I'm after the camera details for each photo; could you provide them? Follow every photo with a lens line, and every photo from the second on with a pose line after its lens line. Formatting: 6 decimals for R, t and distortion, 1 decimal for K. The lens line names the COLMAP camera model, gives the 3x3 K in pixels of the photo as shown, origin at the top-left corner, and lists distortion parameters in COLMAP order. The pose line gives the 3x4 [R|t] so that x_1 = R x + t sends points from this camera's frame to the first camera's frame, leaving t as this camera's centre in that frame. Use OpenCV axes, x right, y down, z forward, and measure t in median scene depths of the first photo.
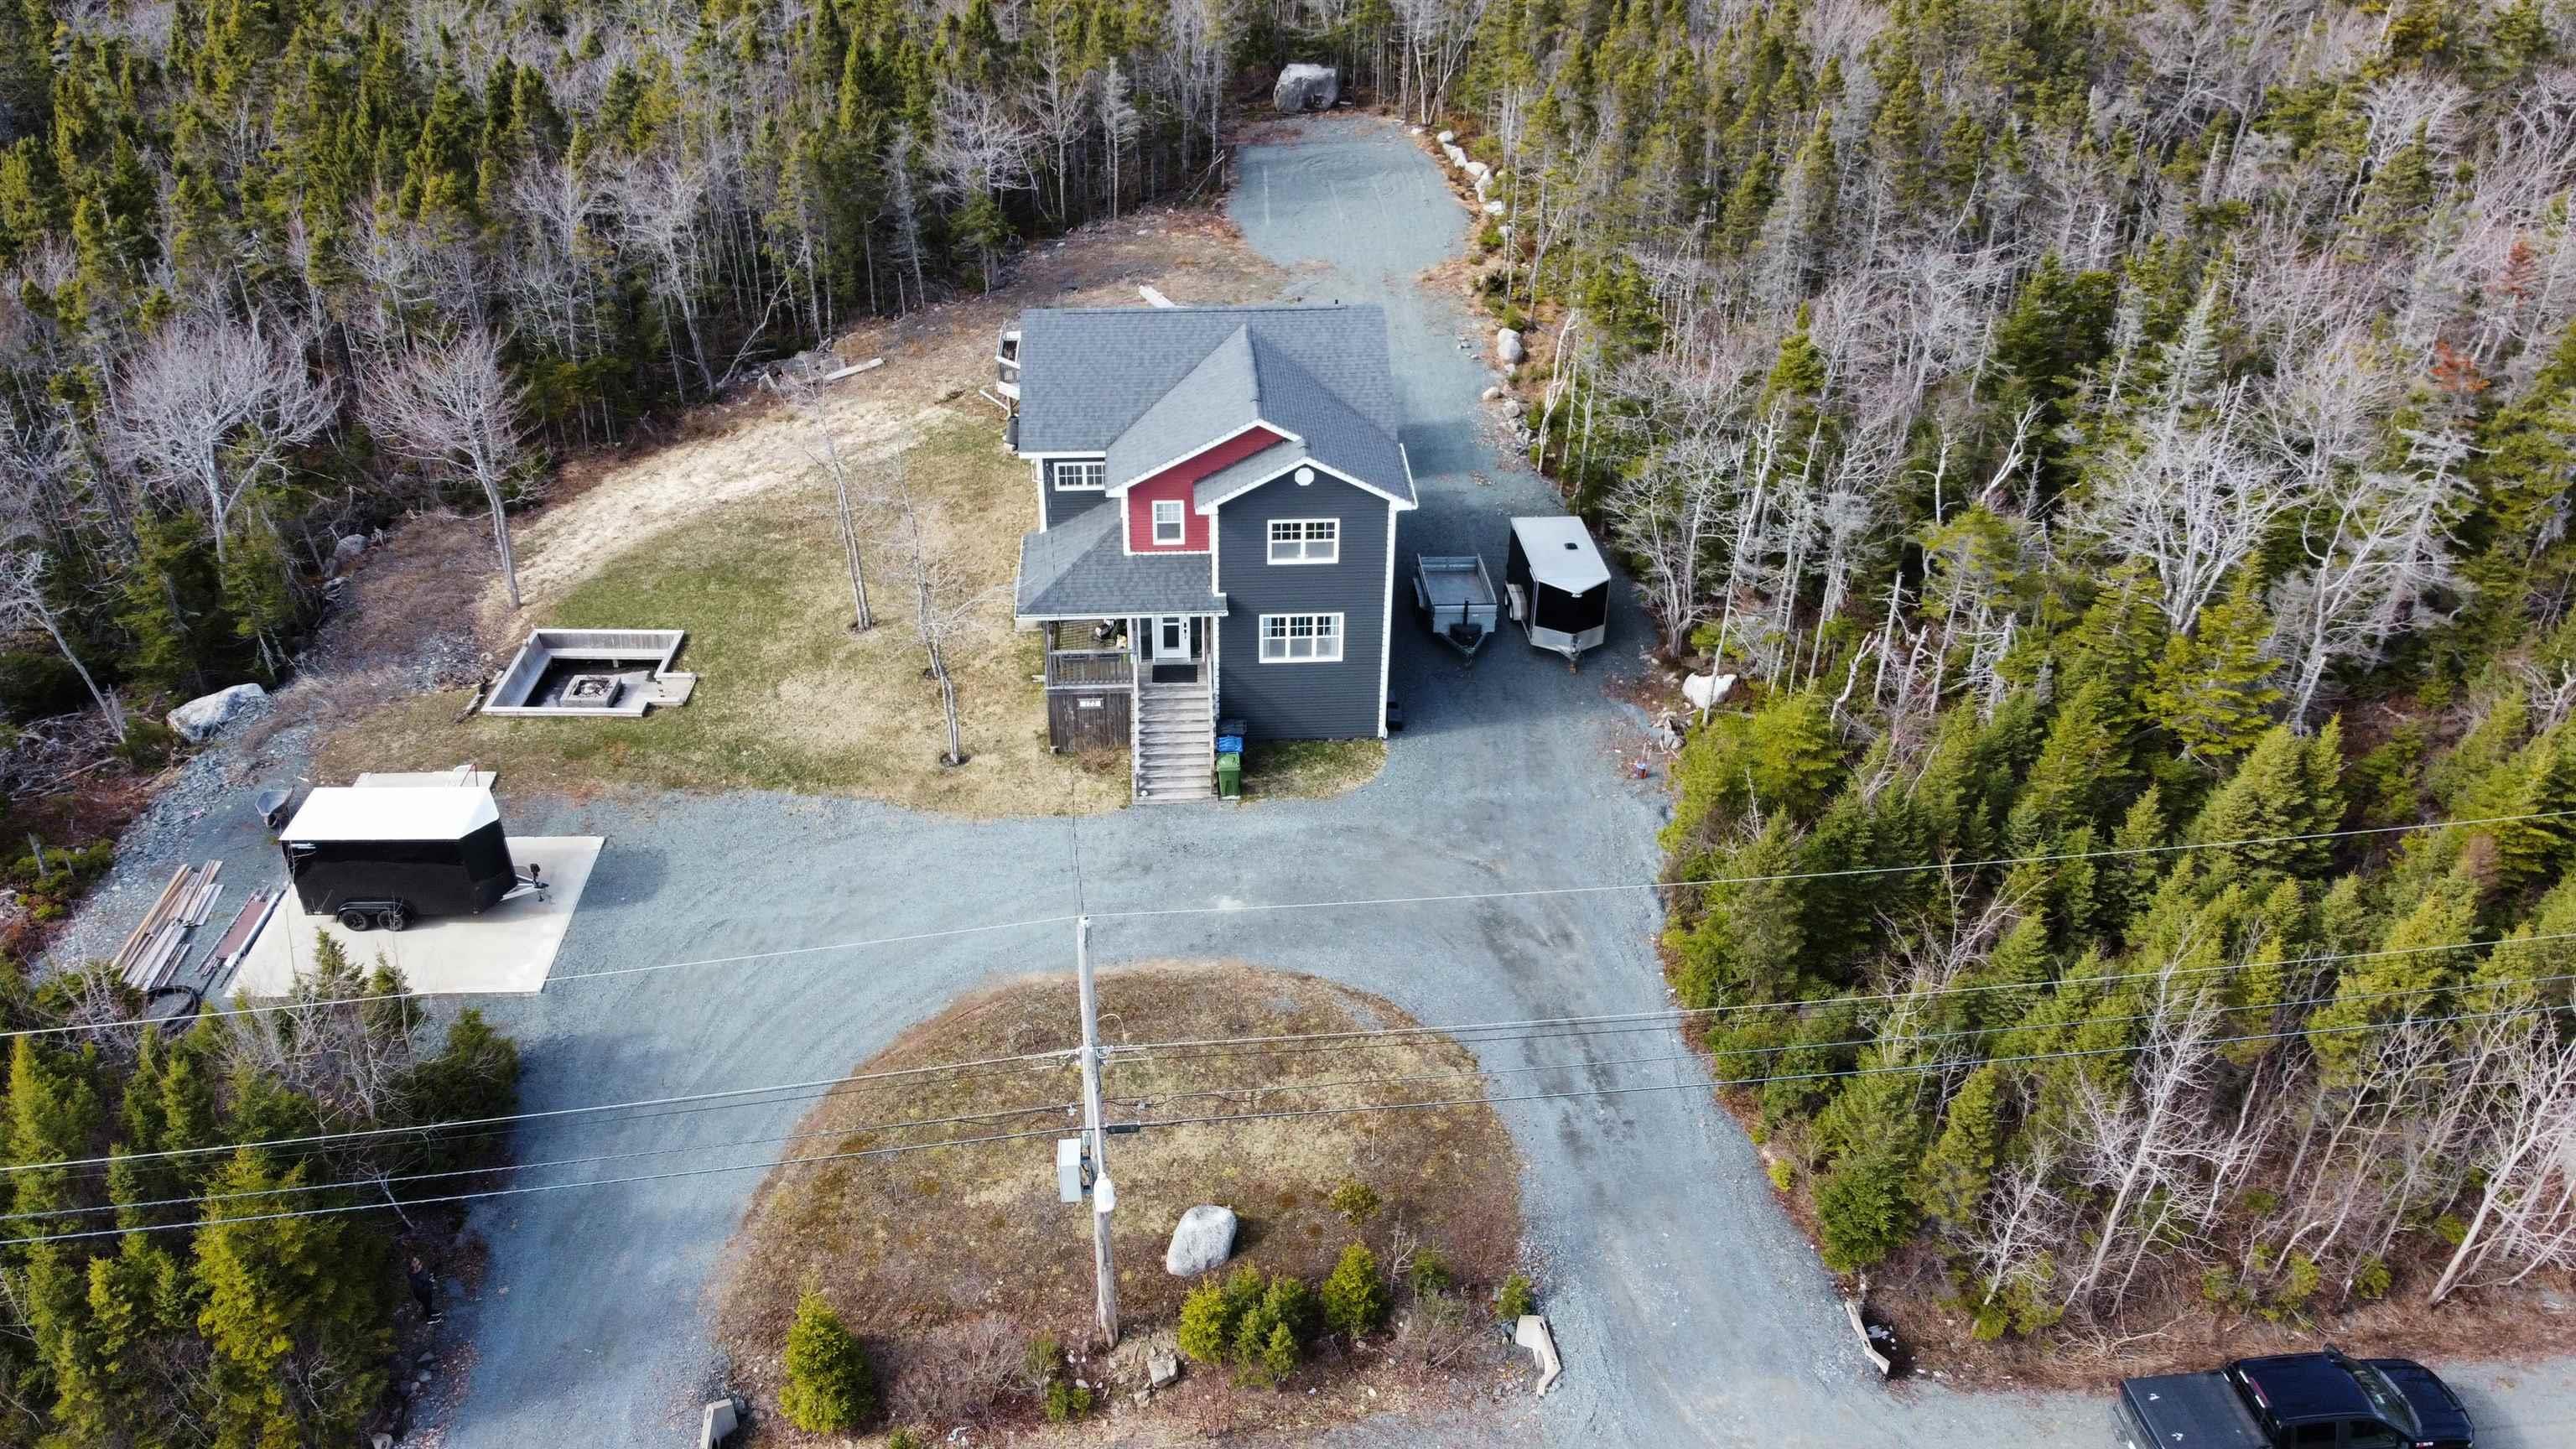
lens RADIAL K [[1965.7, 0, 1288.0], [0, 1965.7, 724.5], [0, 0, 1]] dist [0.003930, -0.008571]
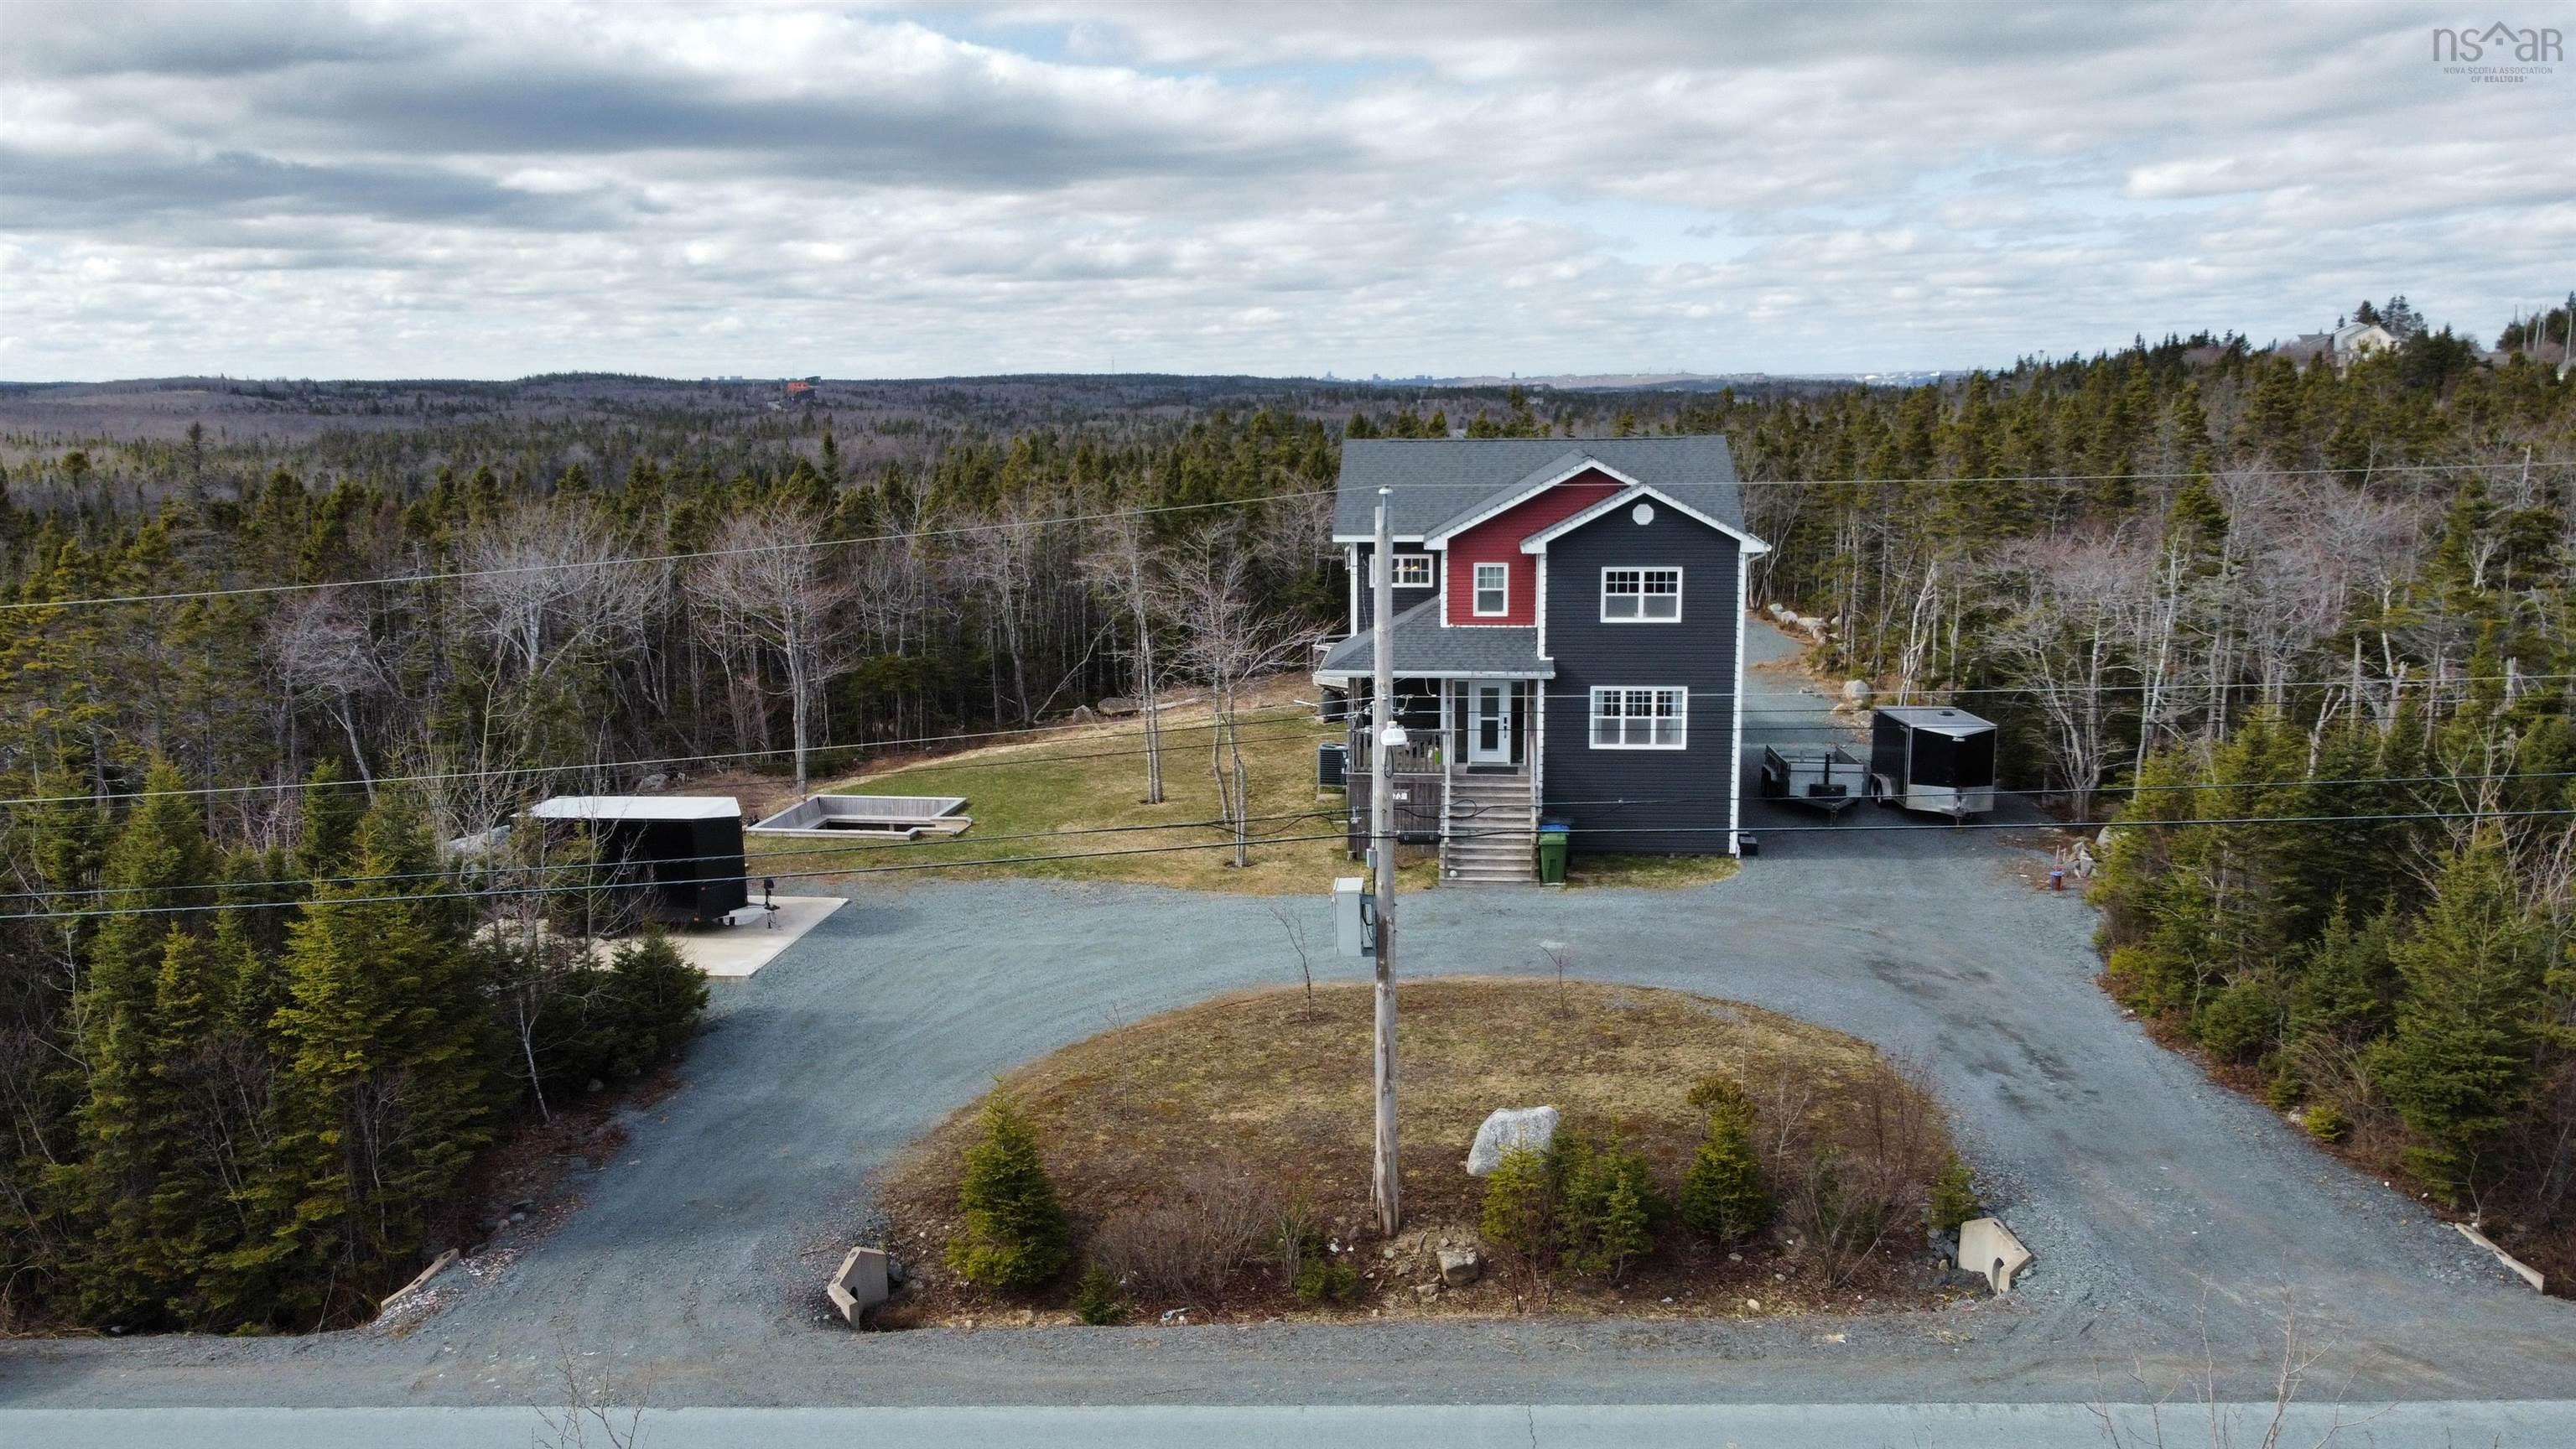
lens RADIAL K [[1963.9, 0, 1288.0], [0, 1963.9, 724.5], [0, 0, 1]] dist [-0.001541, -0.006929]
pose [[0.987200, 0.005957, -0.159373, -0.008307], [-0.068827, 0.917368, -0.392045, 0.325040], [0.143869, 0.397996, 0.906036, 0.189344]]
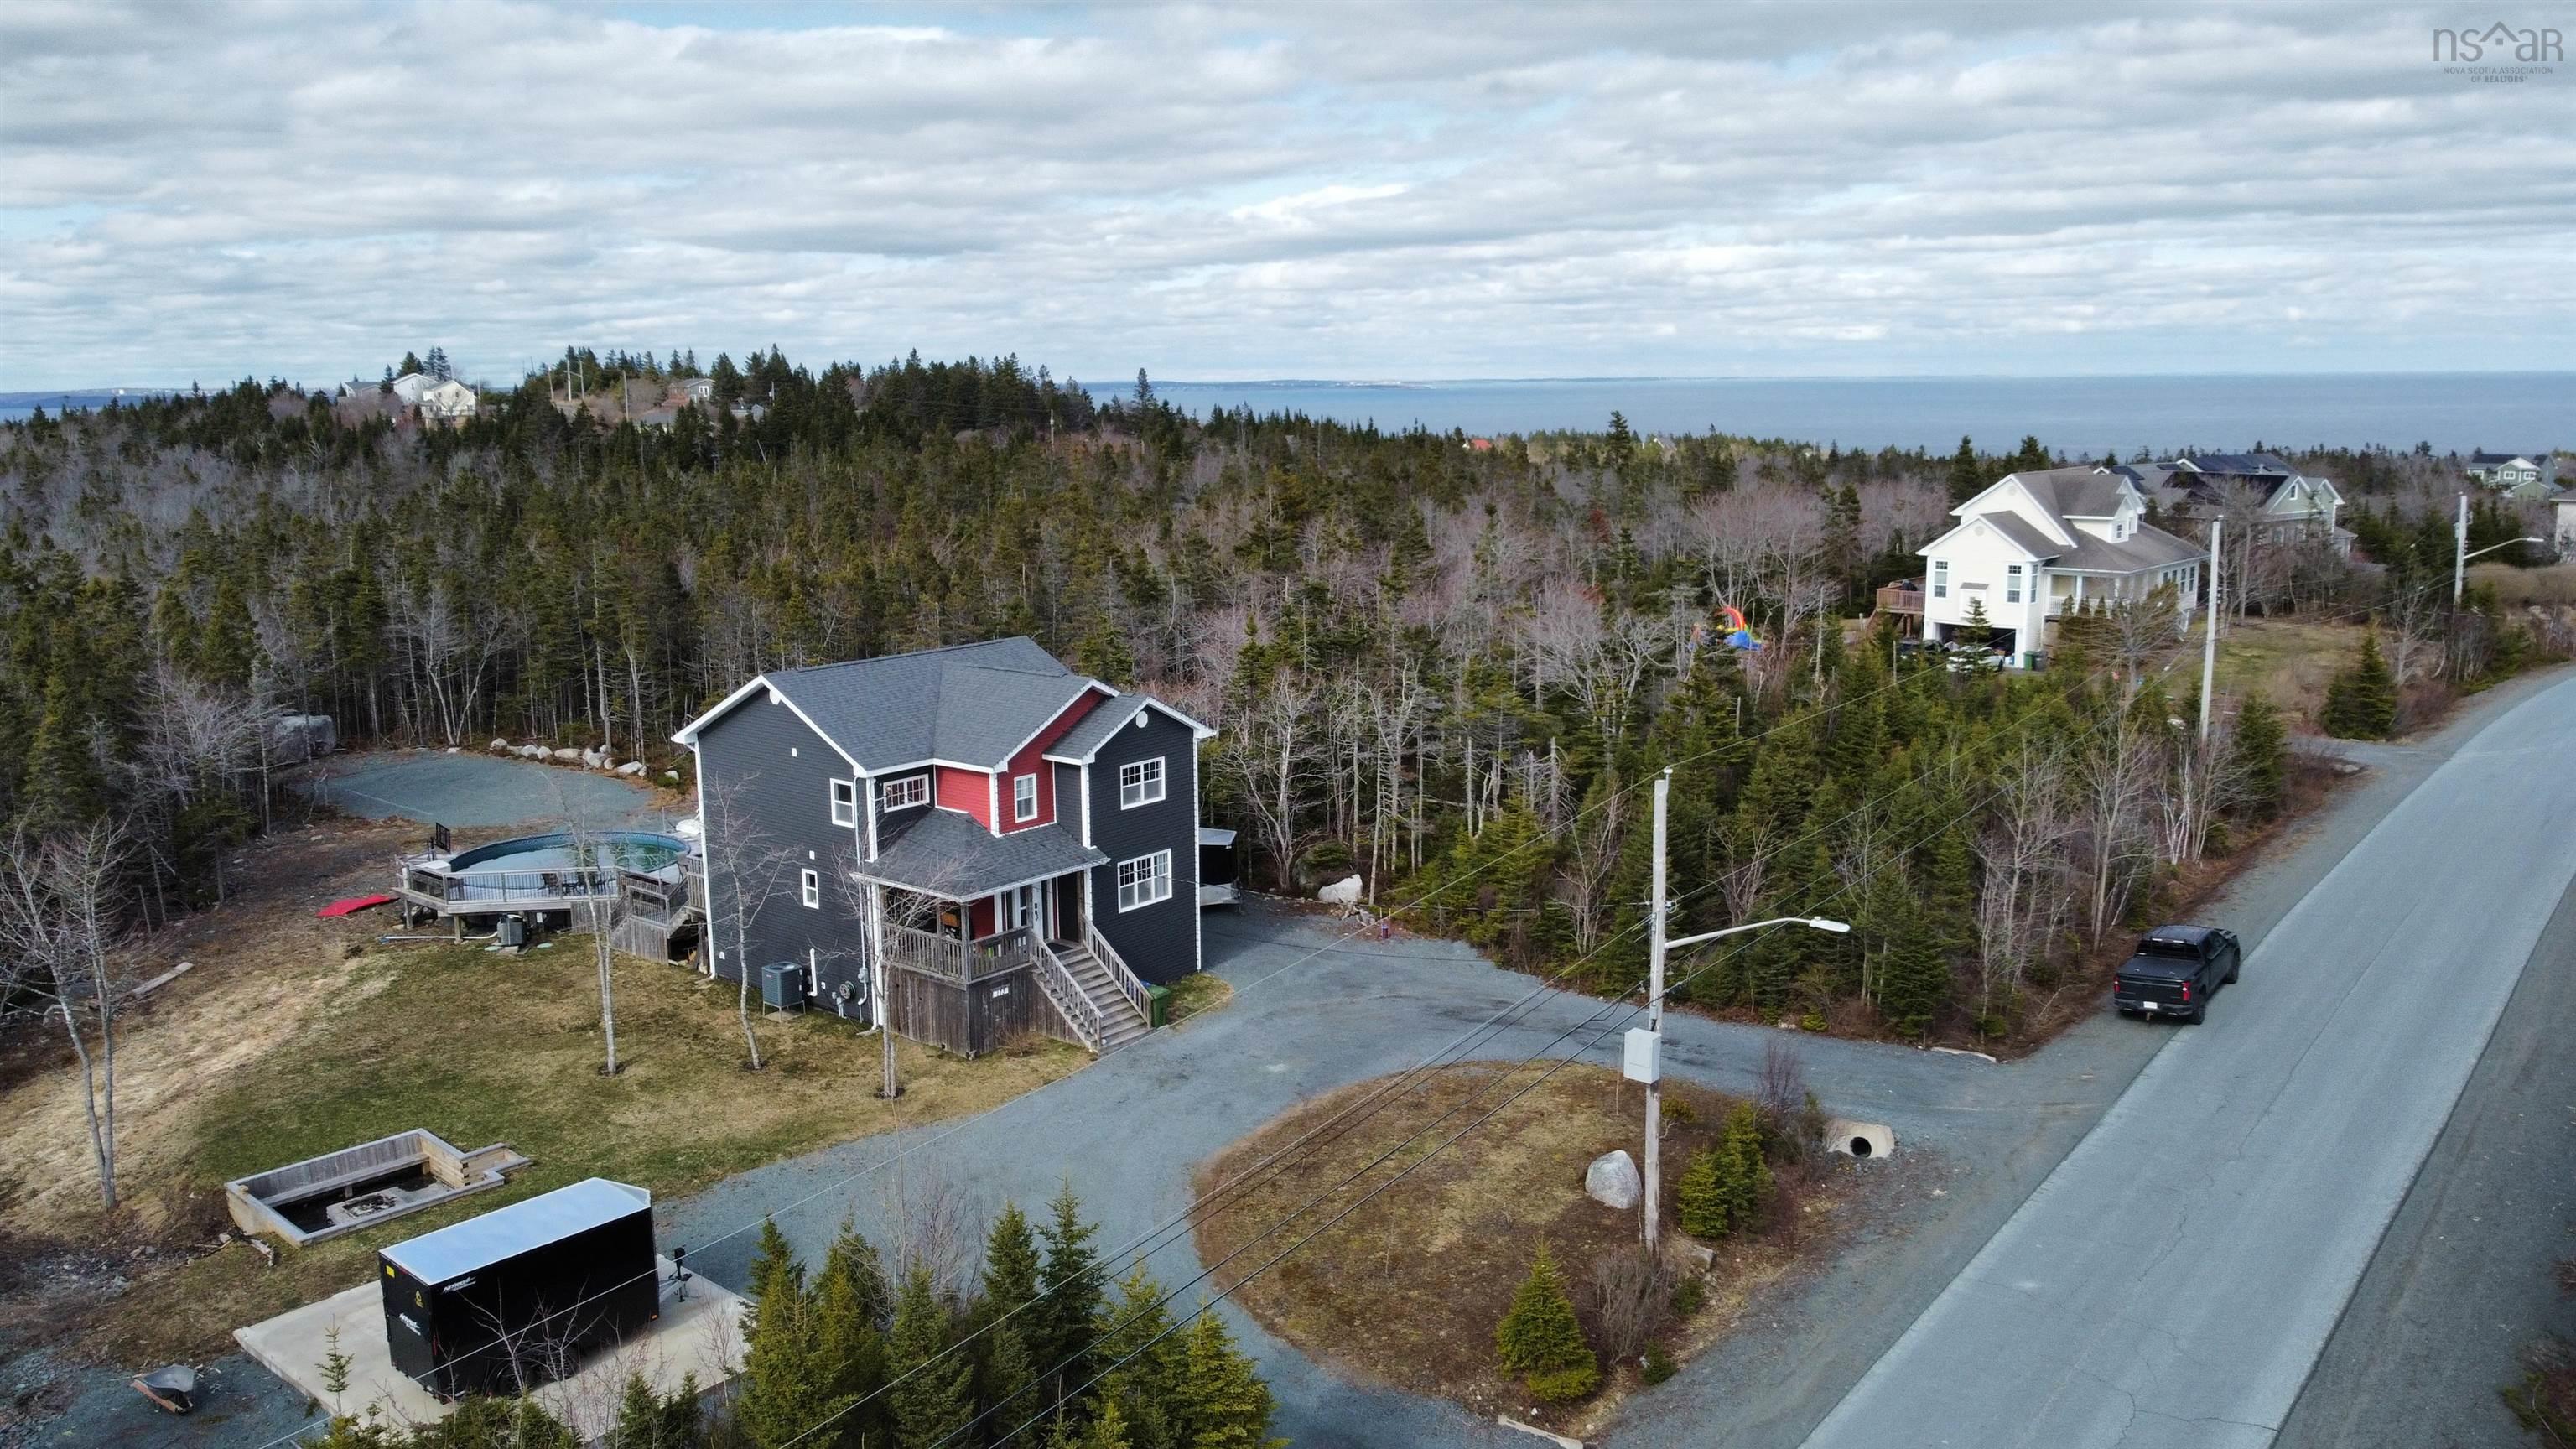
lens RADIAL K [[1965.7, 0, 1288.0], [0, 1965.7, 724.5], [0, 0, 1]] dist [0.003930, -0.008571]
pose [[0.681569, -0.144927, 0.717259, -0.733099], [0.417682, 0.881878, -0.218709, 0.156286], [-0.600837, 0.448651, 0.661594, 0.200072]]
